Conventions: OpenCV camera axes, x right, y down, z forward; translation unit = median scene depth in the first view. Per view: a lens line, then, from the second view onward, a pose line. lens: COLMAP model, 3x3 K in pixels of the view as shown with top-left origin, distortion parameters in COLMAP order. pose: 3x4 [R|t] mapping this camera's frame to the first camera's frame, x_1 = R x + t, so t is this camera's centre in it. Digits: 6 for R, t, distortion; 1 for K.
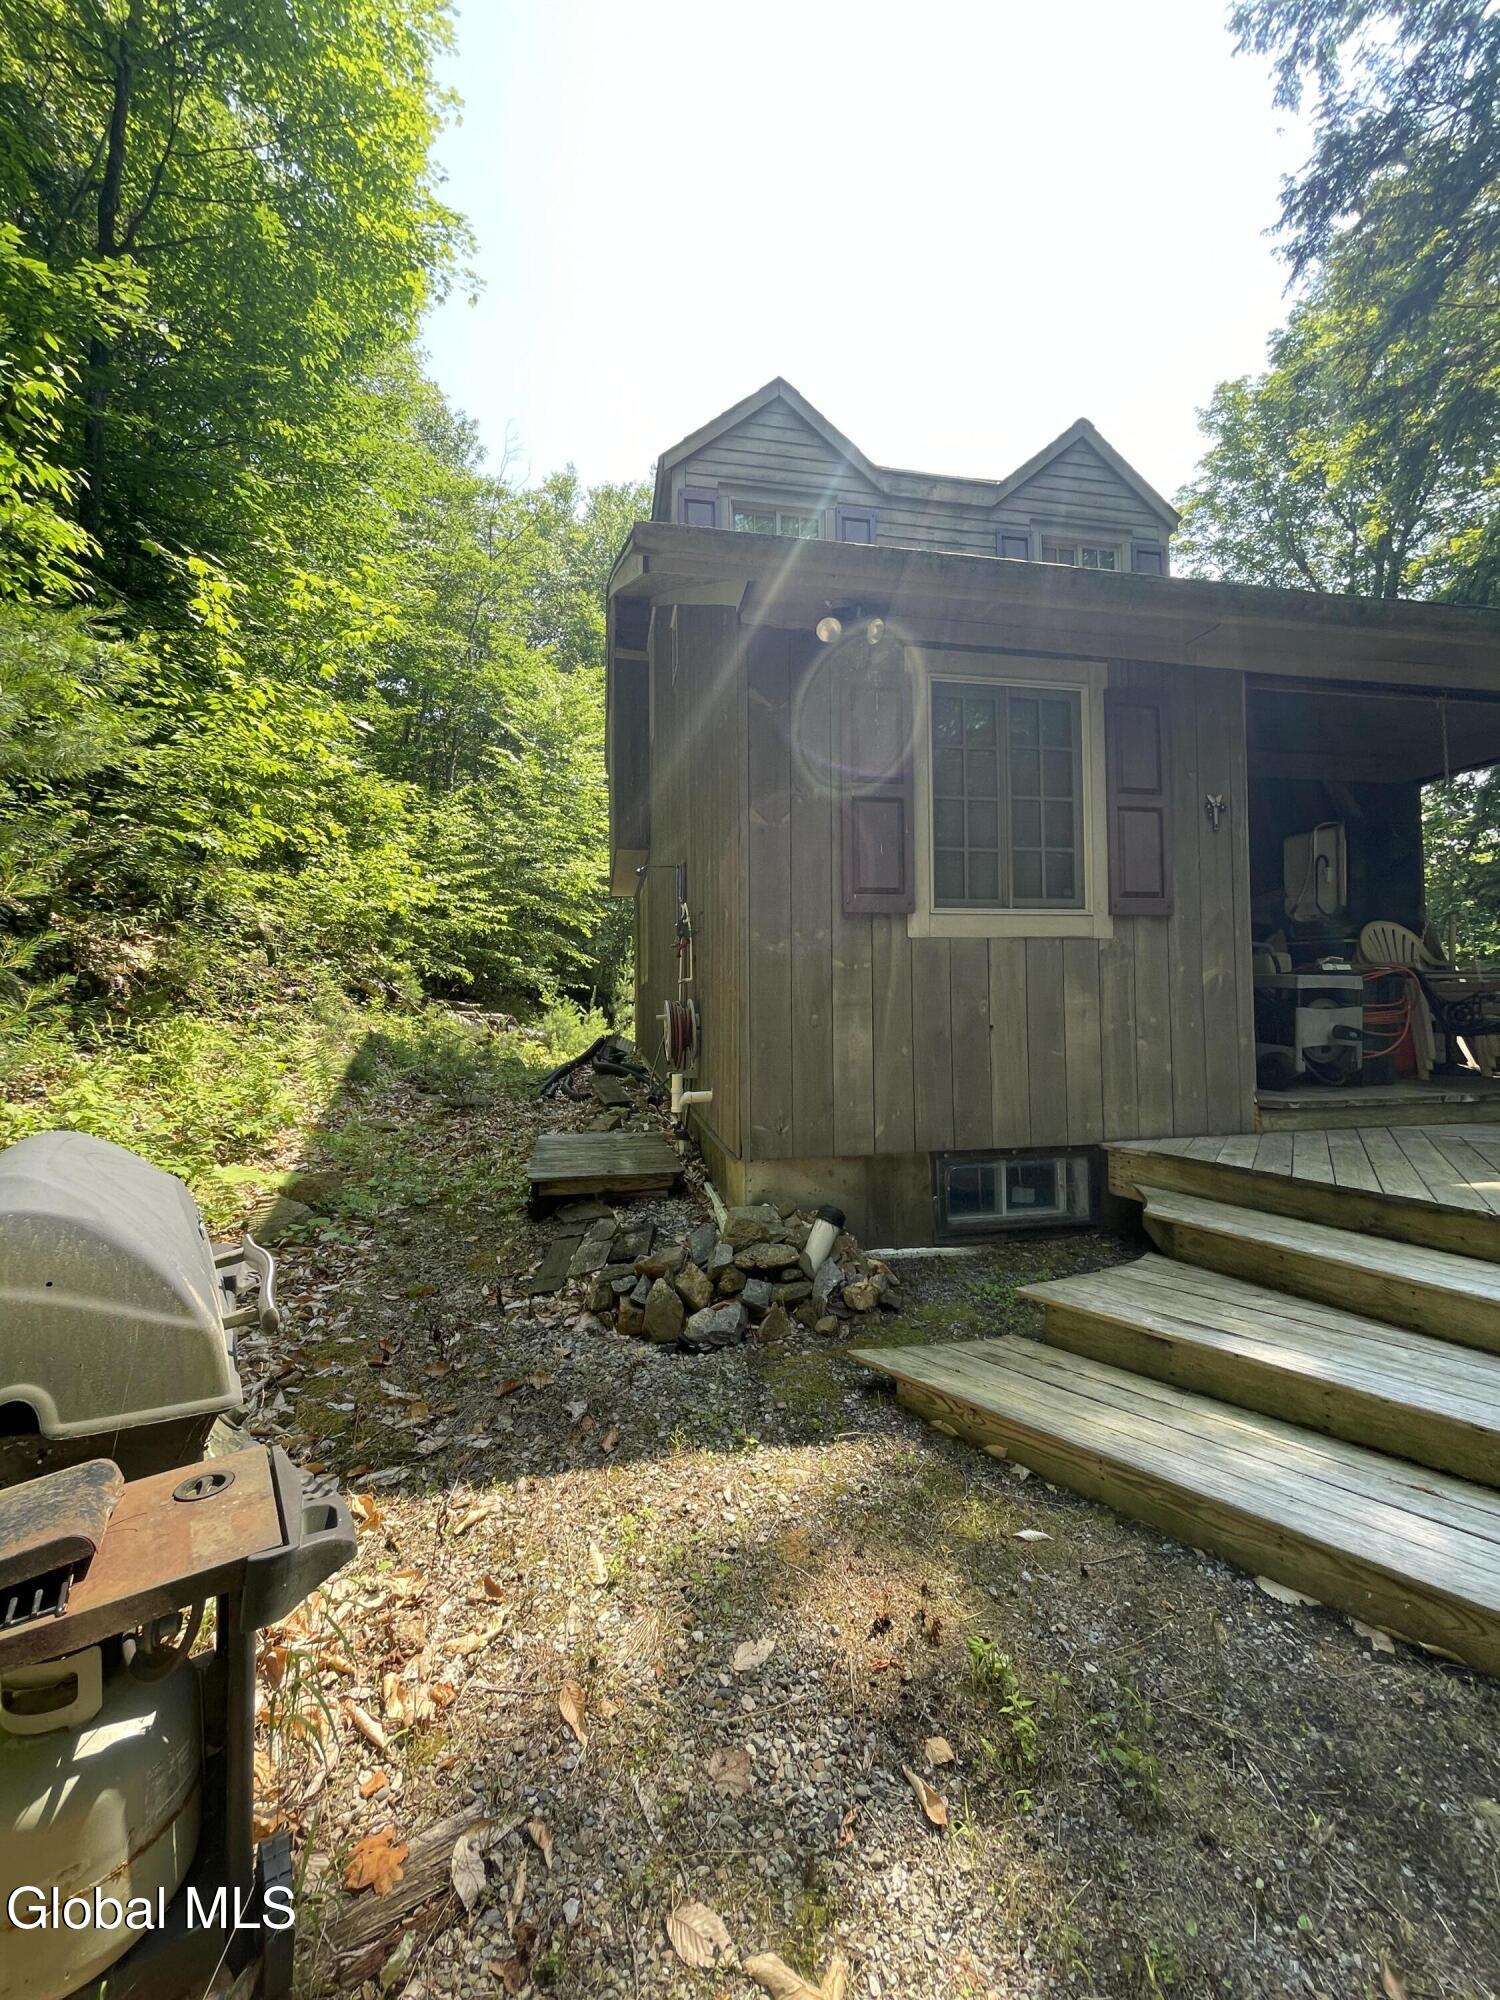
lens RADIAL K [[804.1, 0, 750.8], [0, 804.1, 1004.5], [0, 0, 1]] dist [0.002981, -0.000586]
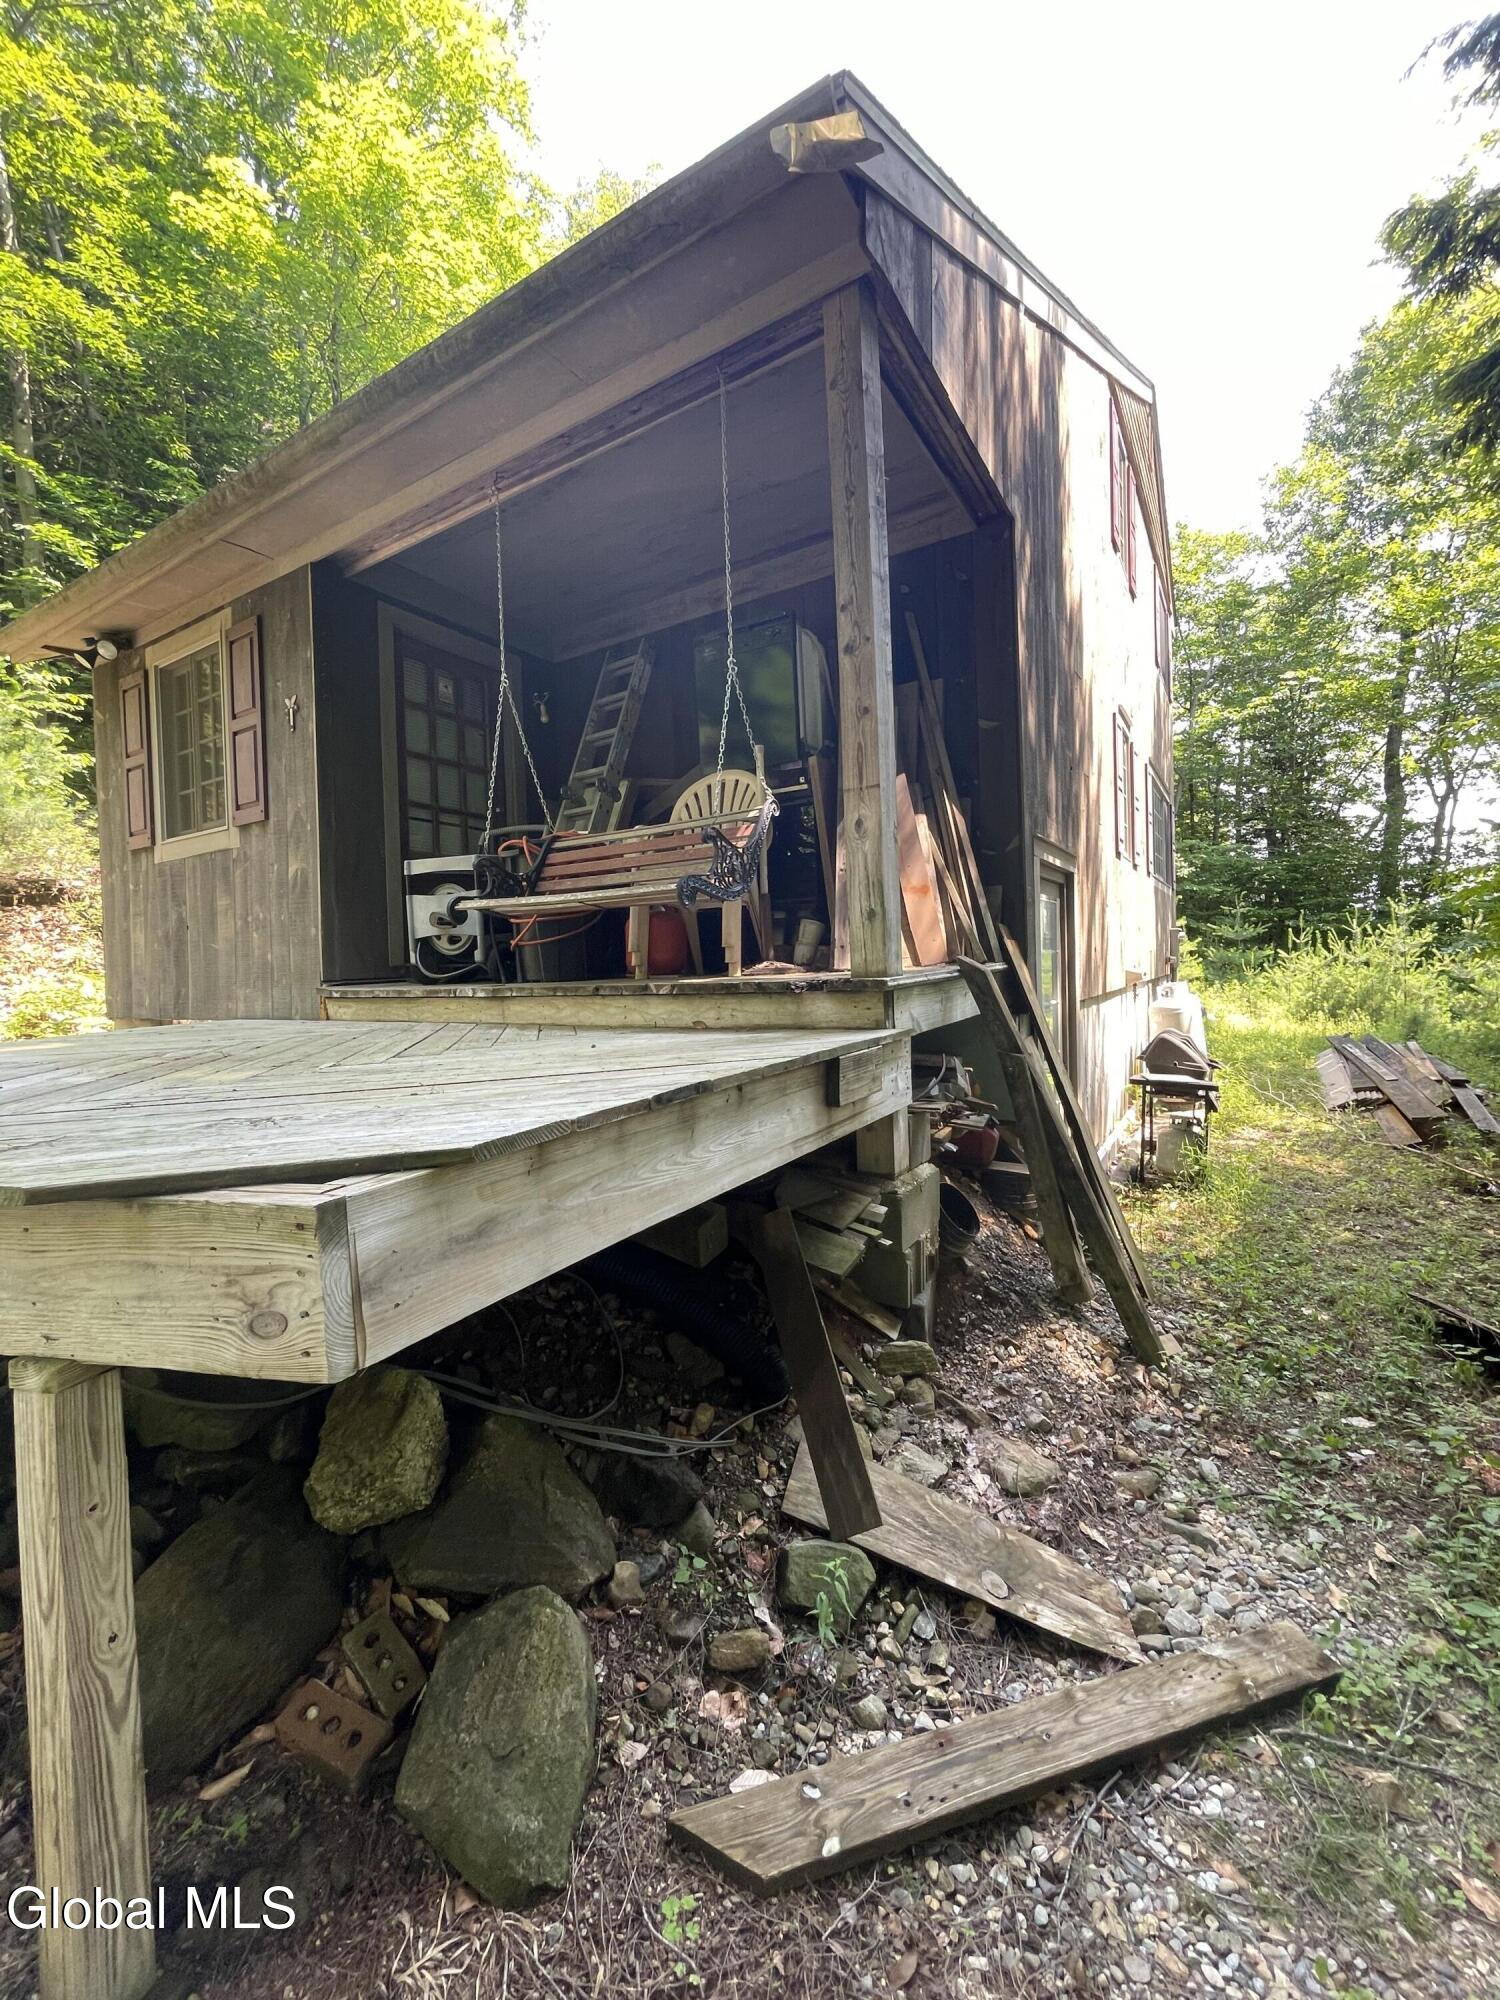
lens RADIAL K [[804.1, 0, 751.6], [0, 804.1, 986.6], [0, 0, 1]] dist [0.002981, -0.000586]
pose [[0.734492, 0.006536, -0.678586, 1.731202], [0.018845, 0.999372, 0.030023, 0.096445], [0.678356, -0.034840, 0.733907, 0.623951]]
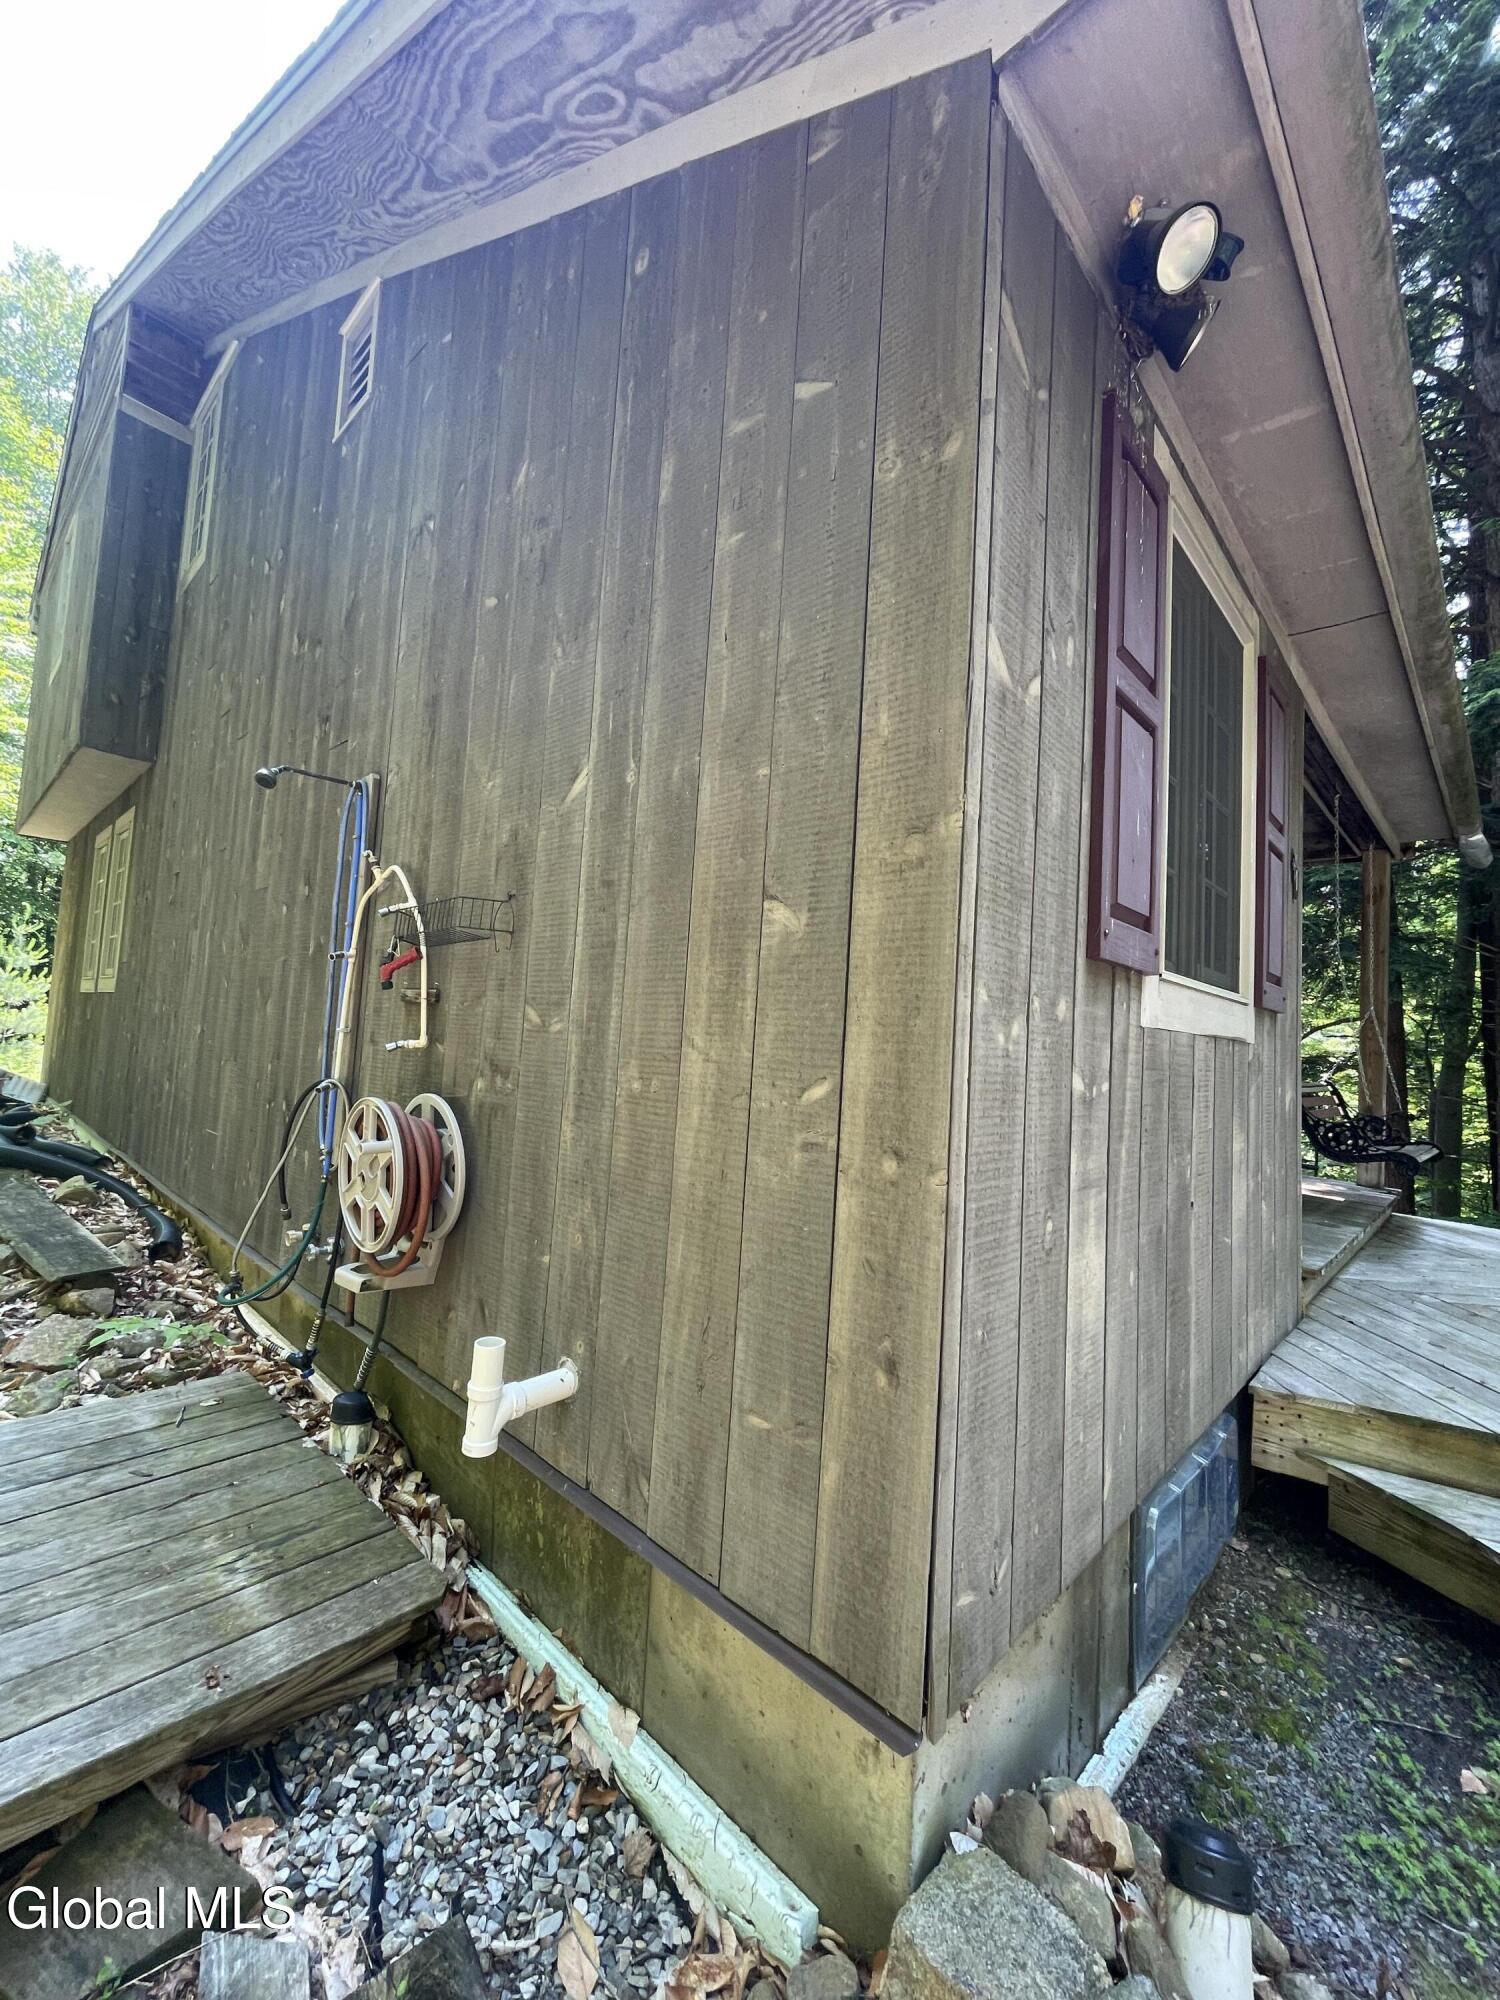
lens RADIAL K [[804.1, 0, 742.3], [0, 804.1, 990.0], [0, 0, 1]] dist [0.002981, -0.000586]
pose [[0.815604, 0.106157, 0.568789, -0.227749], [-0.073353, 0.994064, -0.080345, -0.042752], [-0.573942, 0.023807, 0.818550, 0.687445]]
